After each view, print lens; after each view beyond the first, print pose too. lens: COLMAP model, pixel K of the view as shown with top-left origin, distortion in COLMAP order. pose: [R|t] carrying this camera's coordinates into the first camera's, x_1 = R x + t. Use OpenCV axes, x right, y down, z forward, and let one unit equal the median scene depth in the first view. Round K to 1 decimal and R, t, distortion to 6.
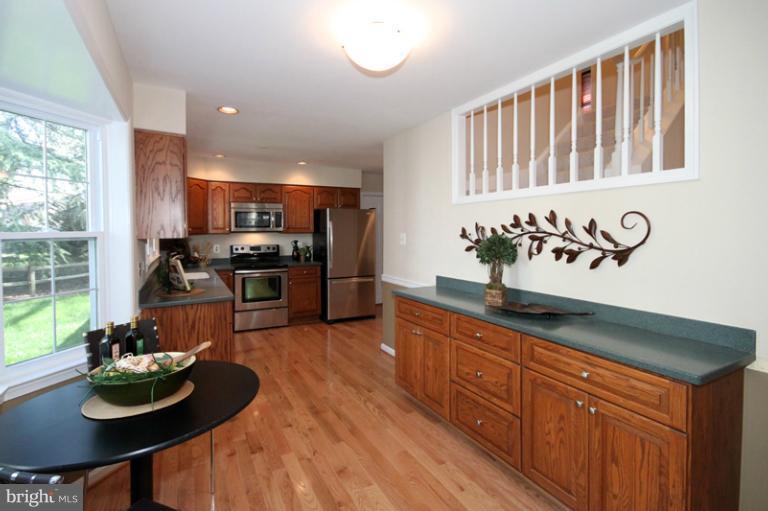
lens RADIAL K [[368.4, 0, 383.6], [0, 368.4, 236.6], [0, 0, 1]] dist [0.003937, 0.000346]
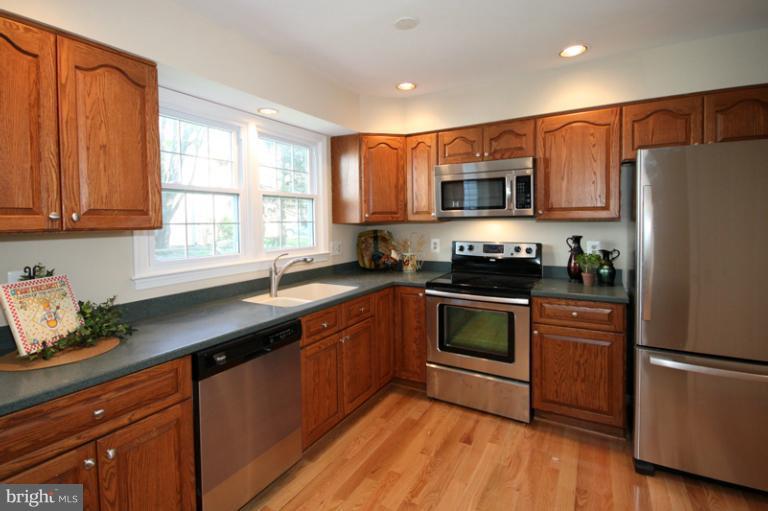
lens RADIAL K [[365.5, 0, 384.4], [0, 365.5, 230.4], [0, 0, 1]] dist [0.003244, 0.000481]
pose [[0.515391, 0.020884, -0.856700, 0.027852], [-0.001304, 0.999721, 0.023586, -0.007137], [0.856954, -0.011039, 0.515275, 0.632923]]
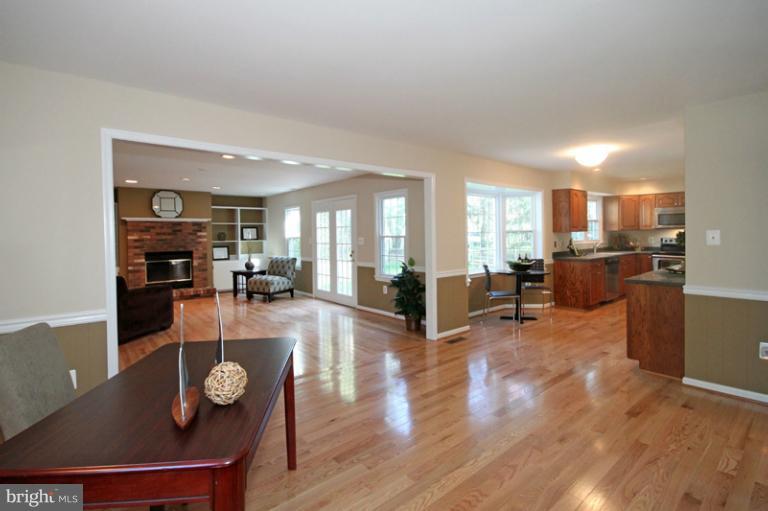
lens RADIAL K [[368.4, 0, 383.6], [0, 368.4, 236.6], [0, 0, 1]] dist [0.003937, 0.000346]
pose [[0.194975, 0.003668, -0.980801, 0.783300], [0.000004, 0.999993, 0.003741, 0.013597], [0.980808, -0.000733, 0.194974, -0.316574]]
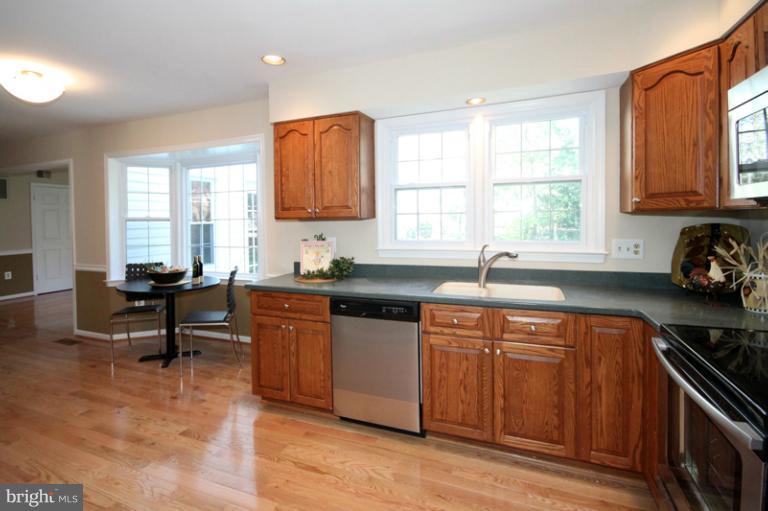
lens RADIAL K [[373.9, 0, 375.4], [0, 373.9, 233.9], [0, 0, 1]] dist [-0.000278, -0.000365]
pose [[-0.778321, 0.045628, -0.626207, -0.046148], [0.010816, 0.998182, 0.059287, -0.008153], [0.627774, 0.039372, -0.777400, 1.029856]]
